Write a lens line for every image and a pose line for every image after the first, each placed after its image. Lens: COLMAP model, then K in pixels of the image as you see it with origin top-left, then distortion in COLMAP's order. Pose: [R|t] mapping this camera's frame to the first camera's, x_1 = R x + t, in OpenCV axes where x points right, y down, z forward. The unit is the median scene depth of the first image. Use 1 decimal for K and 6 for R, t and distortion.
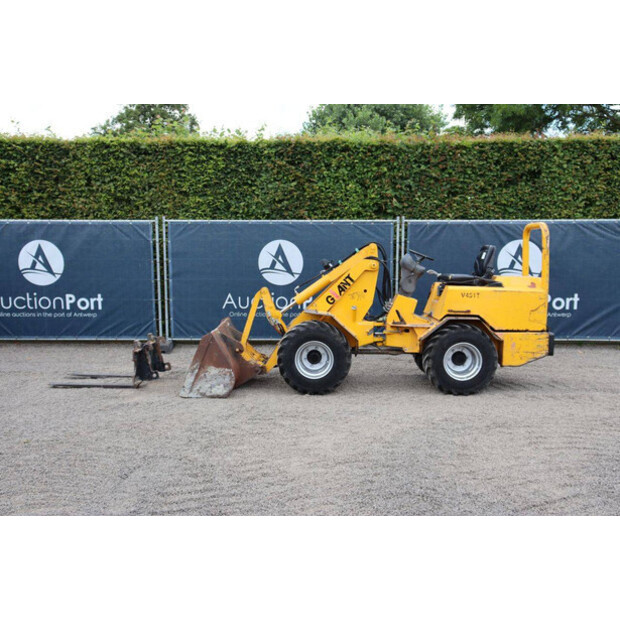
lens RADIAL K [[749.0, 0, 310.1], [0, 749.0, 311.5], [0, 0, 1]] dist [0.012053, 0.000000]
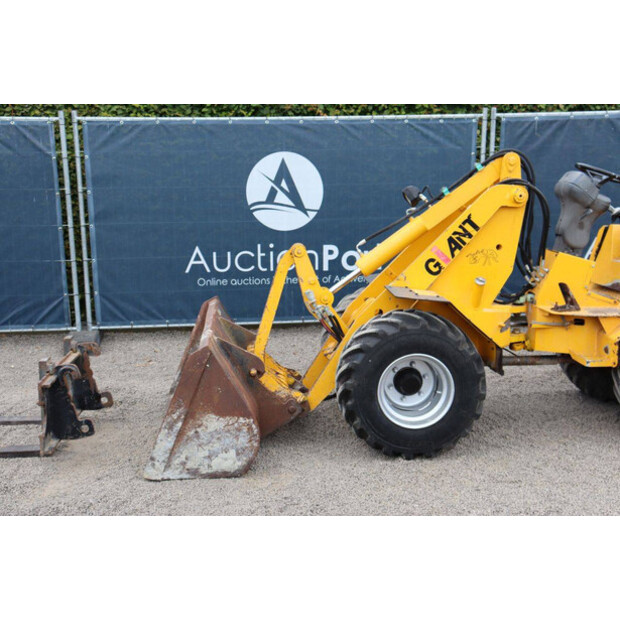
lens RADIAL K [[879.0, 0, 314.2], [0, 879.0, 308.3], [0, 0, 1]] dist [0.083506, 0.000000]
pose [[0.994994, -0.030310, 0.095232, -0.084262], [0.023199, 0.996920, 0.074912, -0.025832], [-0.097209, -0.072327, 0.992632, 0.314402]]
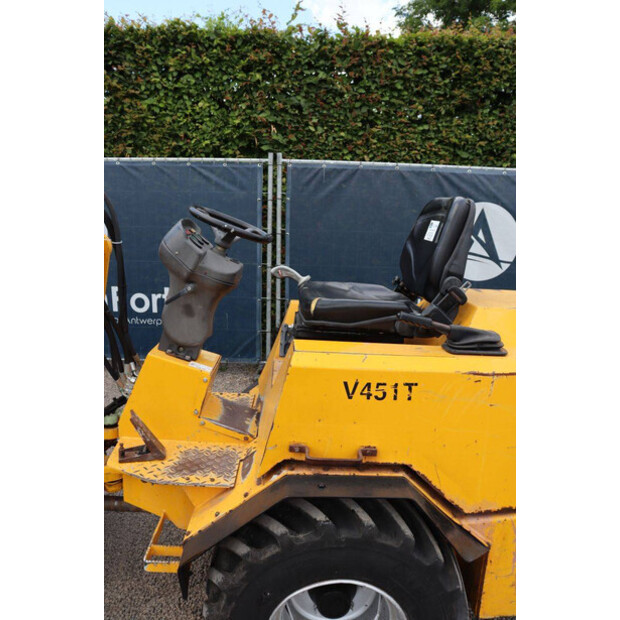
lens RADIAL K [[501.0, 0, 307.5], [0, 501.0, 307.6], [0, 0, 1]] dist [-0.148754, 0.106782]
pose [[0.999342, 0.021769, 0.029028, 0.135386], [-0.024461, 0.995094, 0.095862, -0.047576], [-0.026799, -0.096509, 0.994971, 0.615349]]
